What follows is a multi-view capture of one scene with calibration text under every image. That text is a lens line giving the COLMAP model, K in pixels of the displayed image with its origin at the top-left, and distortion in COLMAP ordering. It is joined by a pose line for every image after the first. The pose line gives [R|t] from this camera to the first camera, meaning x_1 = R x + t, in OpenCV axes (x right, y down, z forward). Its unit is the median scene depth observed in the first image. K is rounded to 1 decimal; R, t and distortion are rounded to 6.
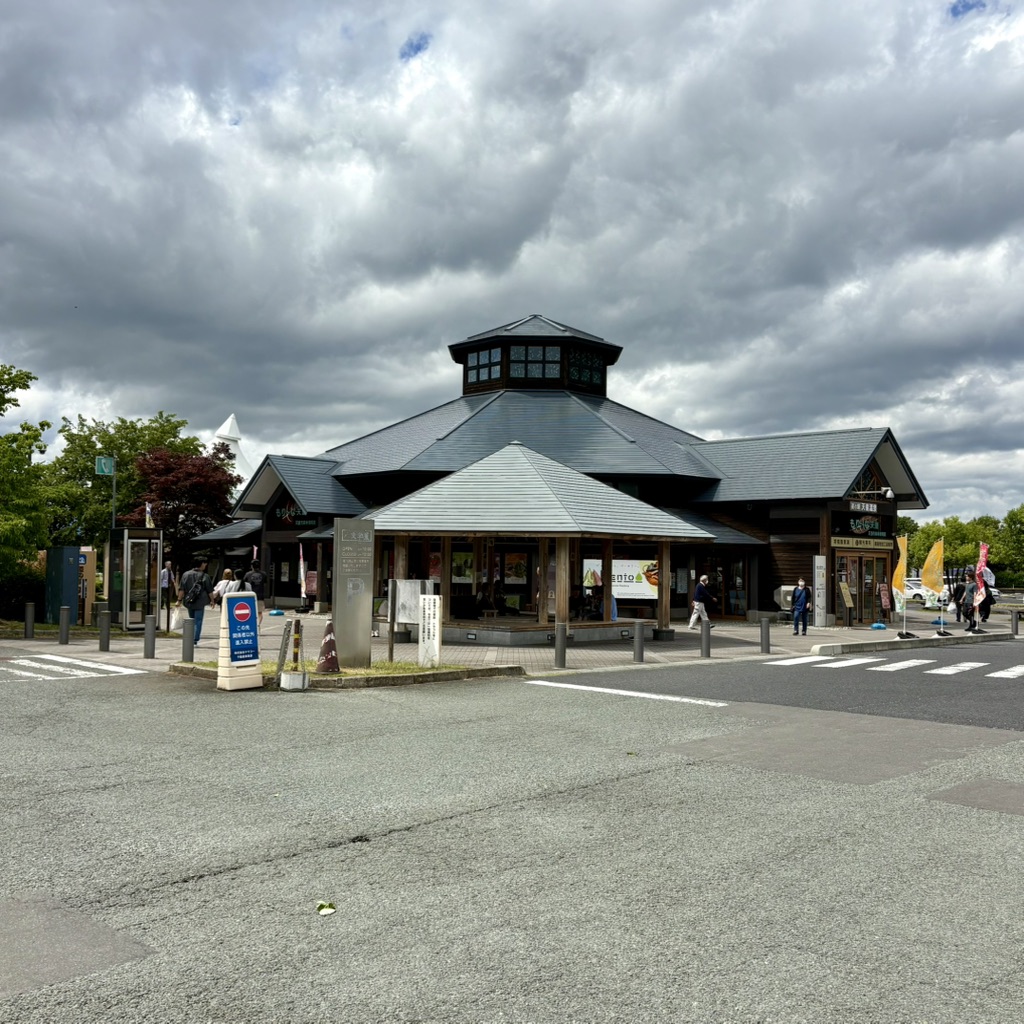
lens RADIAL K [[996.9, 0, 512.0], [0, 996.9, 512.0], [0, 0, 1]] dist [0.013439, 0.005828]
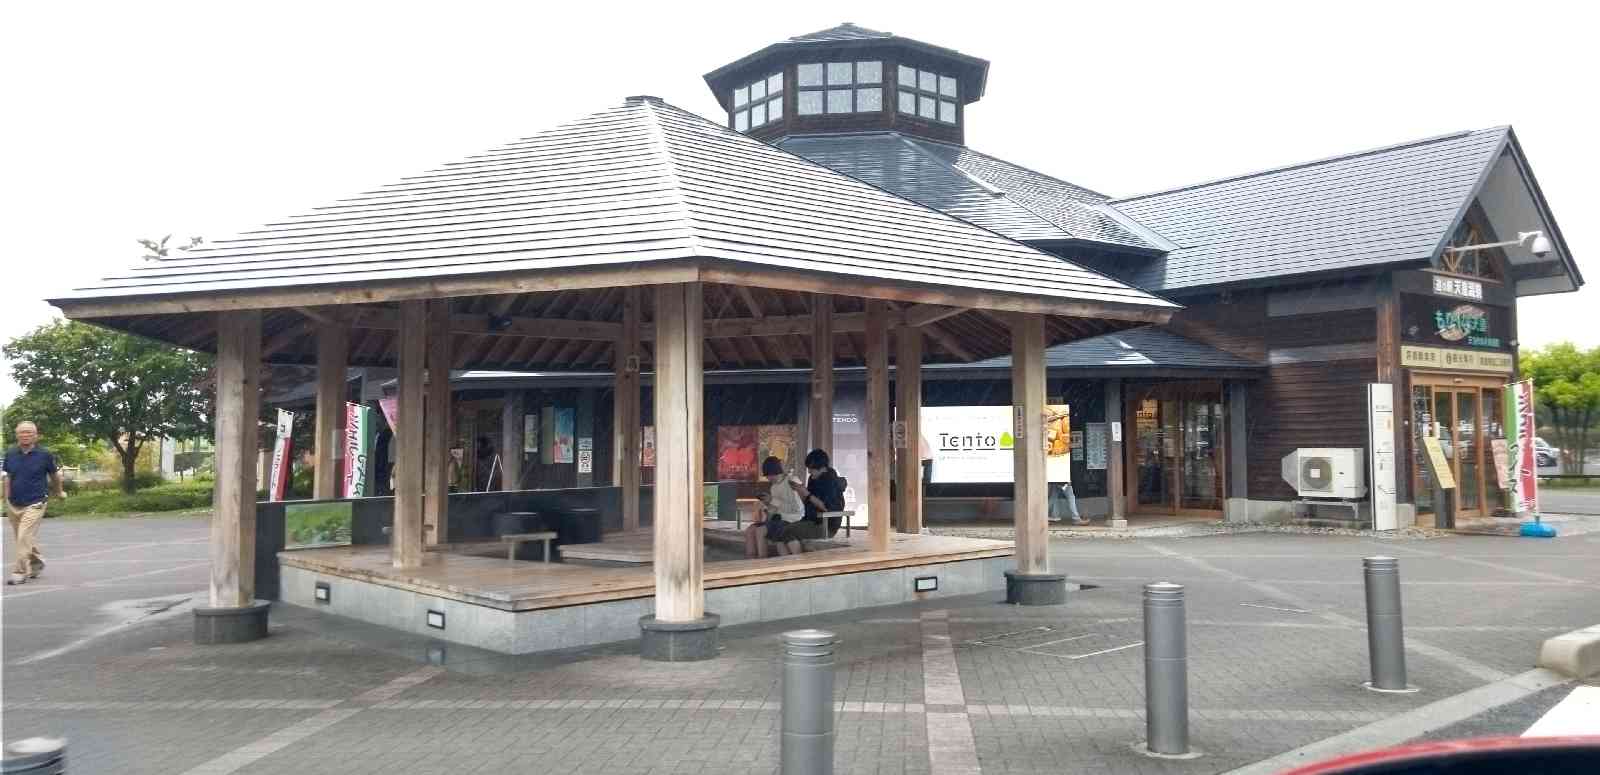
lens RADIAL K [[1246.8, 0, 800.0], [0, 1246.8, 387.5], [0, 0, 1]] dist [0.001559, 0.000153]
pose [[0.996794, -0.032515, -0.073107, 0.066291], [0.033273, 0.999404, 0.009165, 0.028584], [0.072765, -0.011568, 0.997282, 0.351023]]
